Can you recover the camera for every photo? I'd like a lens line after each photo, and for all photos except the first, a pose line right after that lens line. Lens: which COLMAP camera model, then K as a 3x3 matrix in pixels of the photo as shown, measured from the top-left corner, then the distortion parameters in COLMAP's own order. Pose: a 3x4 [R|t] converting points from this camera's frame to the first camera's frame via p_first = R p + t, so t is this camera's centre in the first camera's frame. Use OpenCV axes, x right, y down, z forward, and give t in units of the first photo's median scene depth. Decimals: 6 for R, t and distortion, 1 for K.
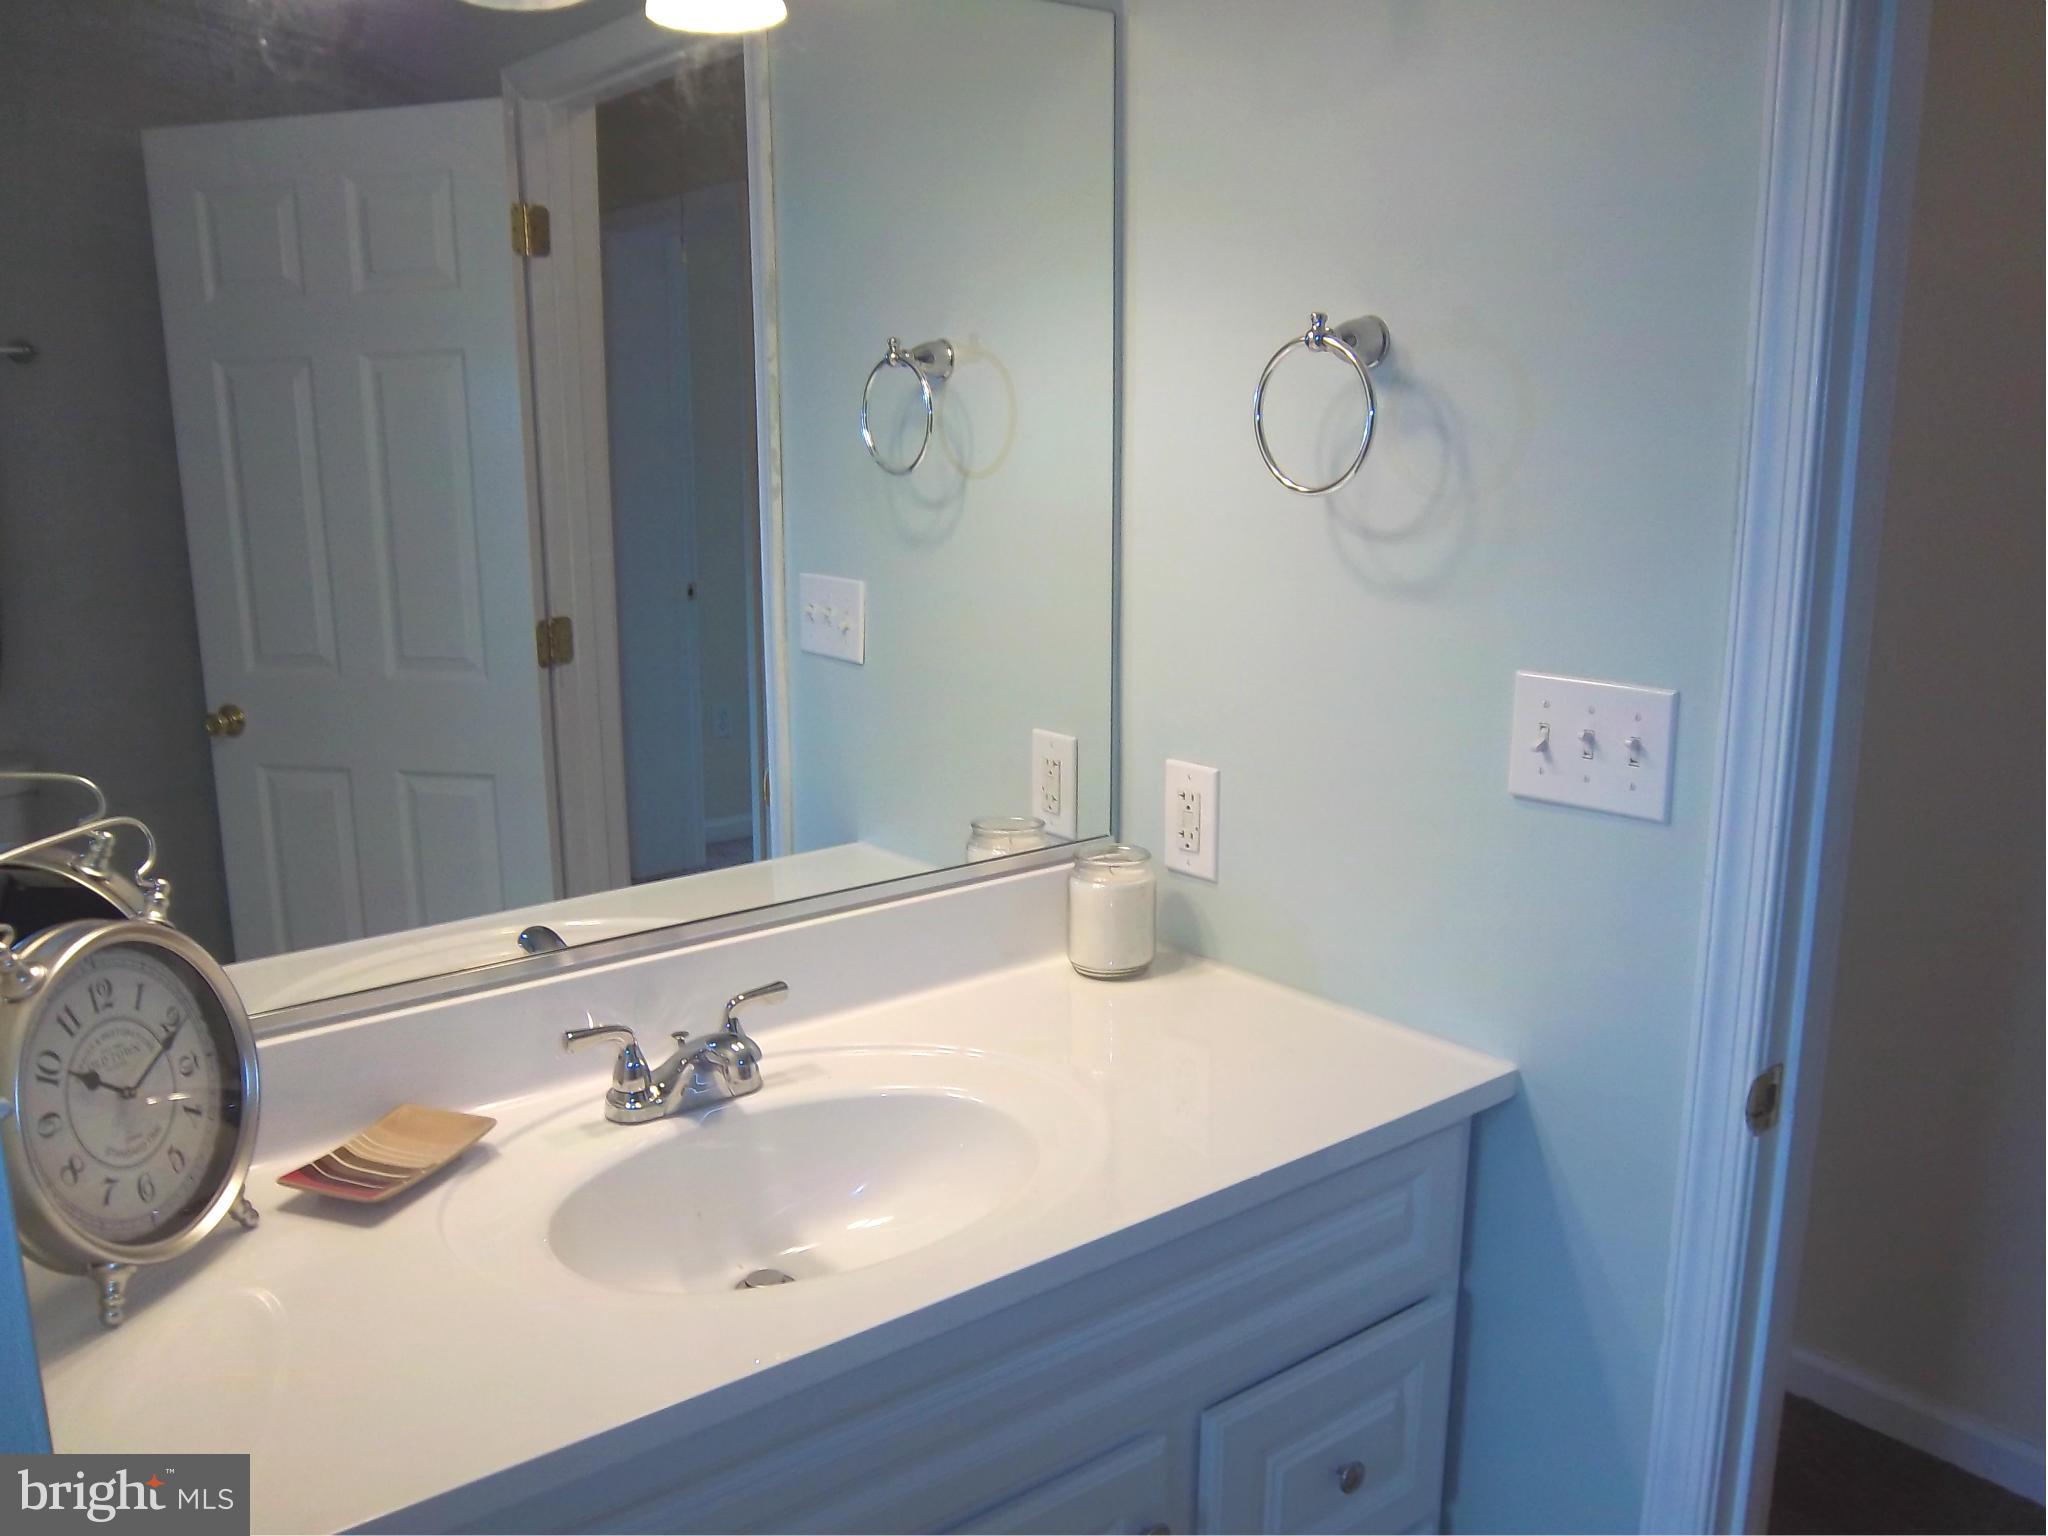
lens RADIAL K [[1709.7, 0, 1013.8], [0, 1709.7, 779.8], [0, 0, 1]] dist [-0.014836, 0.016881]
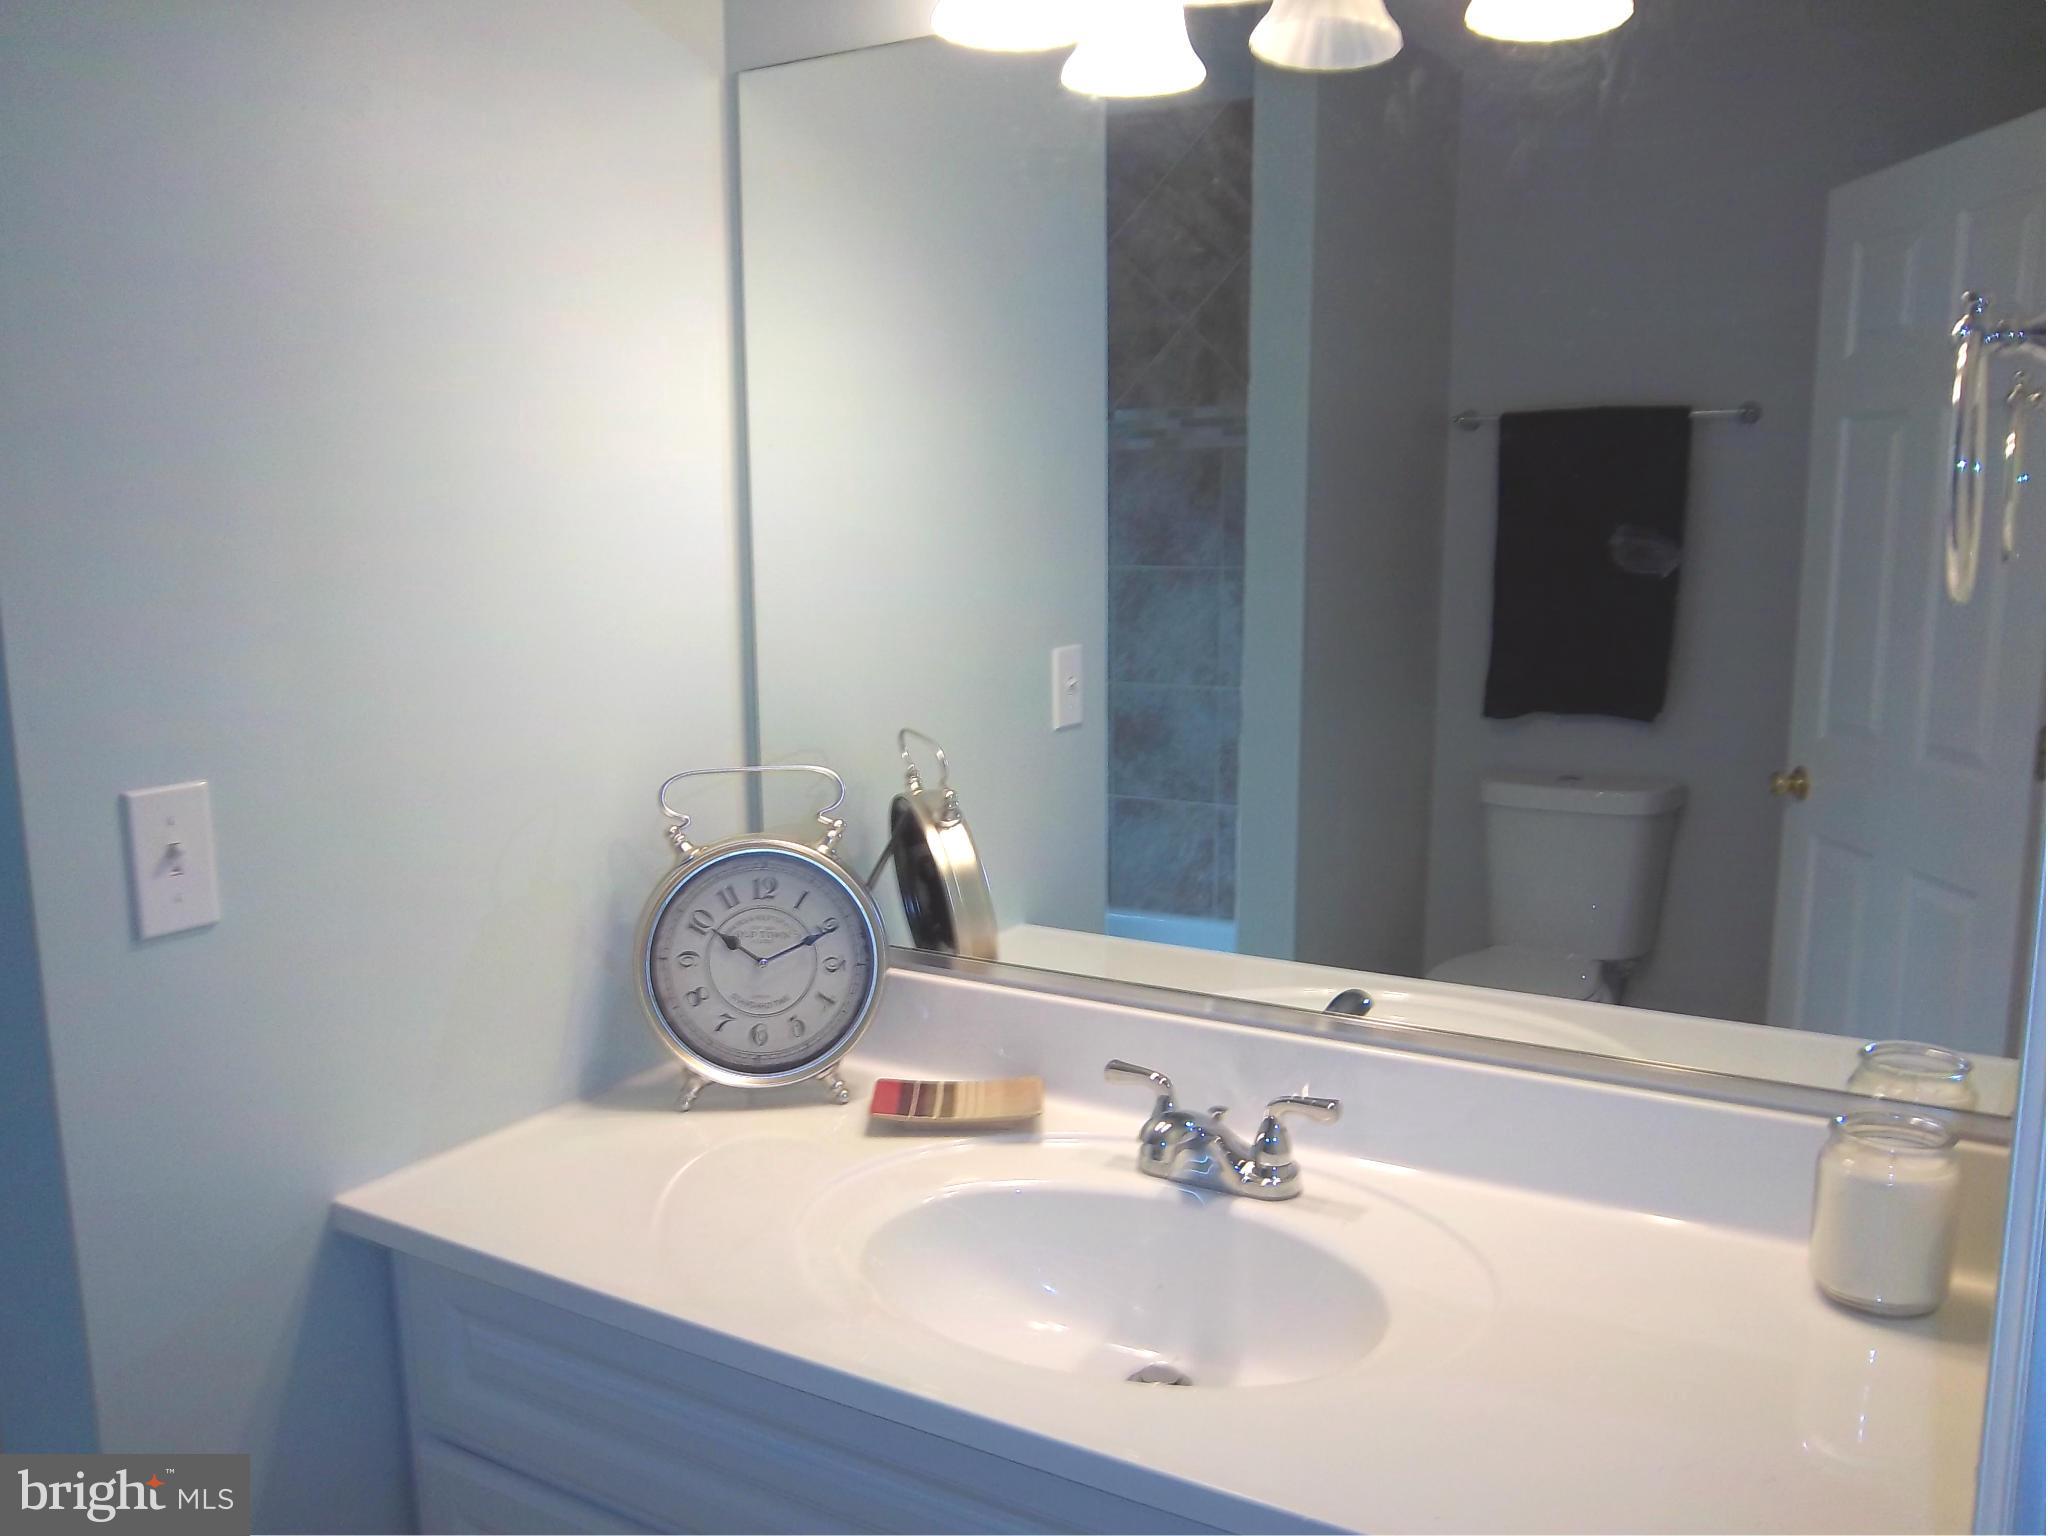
lens RADIAL K [[1709.7, 0, 1014.9], [0, 1709.7, 754.9], [0, 0, 1]] dist [-0.014836, 0.016881]
pose [[0.378861, 0.159576, -0.911592, 0.661397], [-0.199872, 0.975884, 0.087763, -0.119031], [0.903612, 0.148951, 0.401619, 0.509358]]
